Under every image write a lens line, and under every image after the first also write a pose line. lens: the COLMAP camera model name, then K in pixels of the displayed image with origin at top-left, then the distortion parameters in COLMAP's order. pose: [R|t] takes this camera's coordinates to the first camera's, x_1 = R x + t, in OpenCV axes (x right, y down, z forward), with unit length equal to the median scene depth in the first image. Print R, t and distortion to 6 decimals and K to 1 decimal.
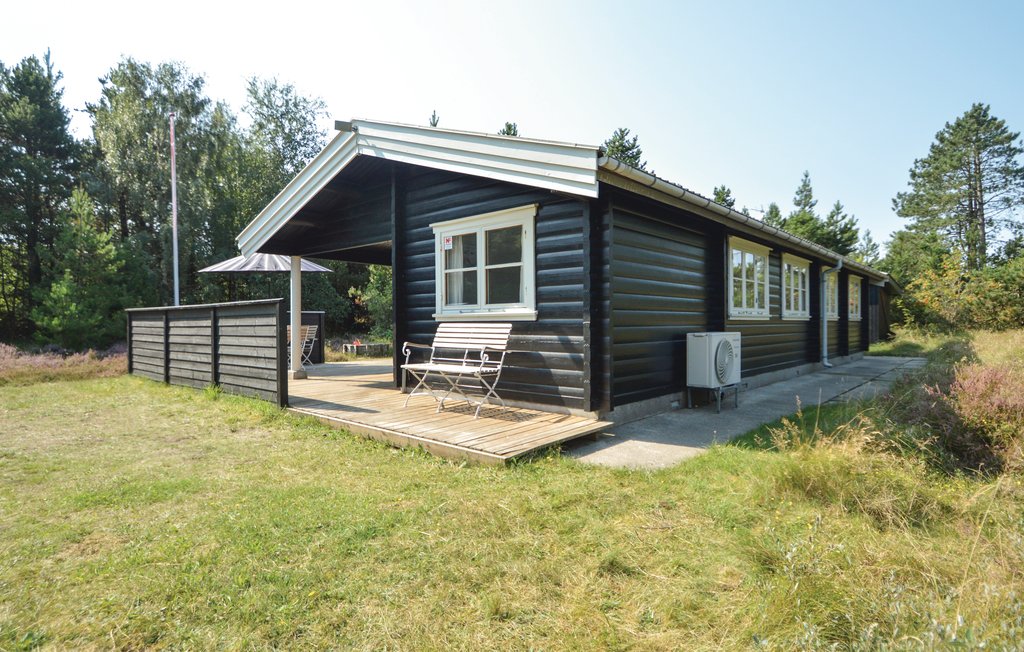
lens RADIAL K [[544.0, 0, 512.0], [0, 544.0, 326.0], [0, 0, 1]] dist [0.002260, 0.000441]
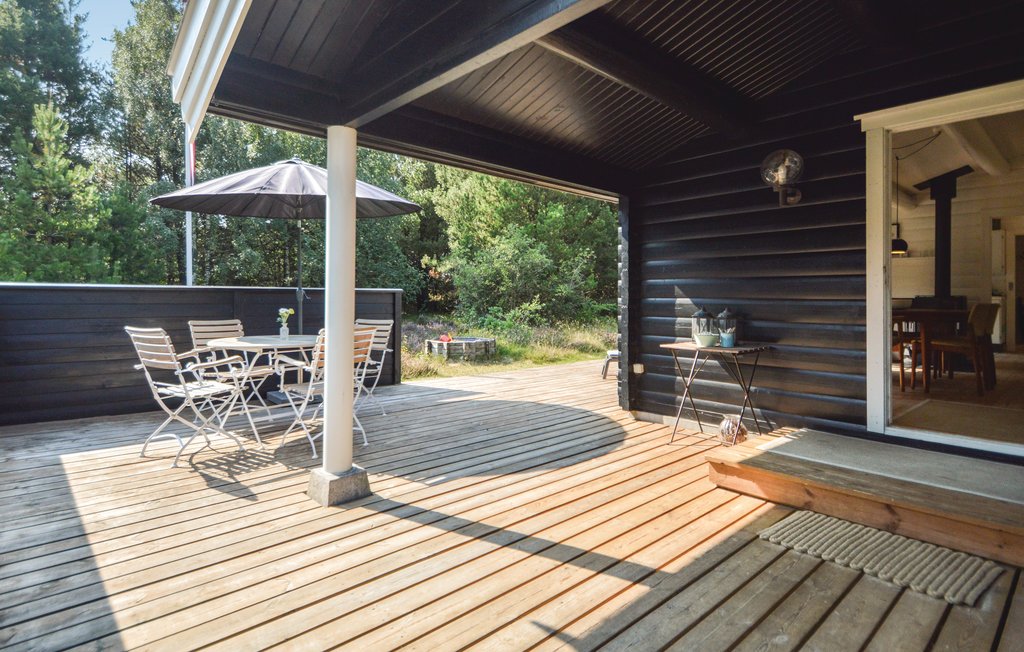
lens RADIAL K [[534.4, 0, 511.6], [0, 534.4, 289.6], [0, 0, 1]] dist [-0.001431, -0.000217]
pose [[0.994720, 0.007643, -0.102341, -0.124561], [-0.009662, 0.999768, -0.019248, -0.010744], [0.102170, 0.020135, 0.994563, 0.332246]]
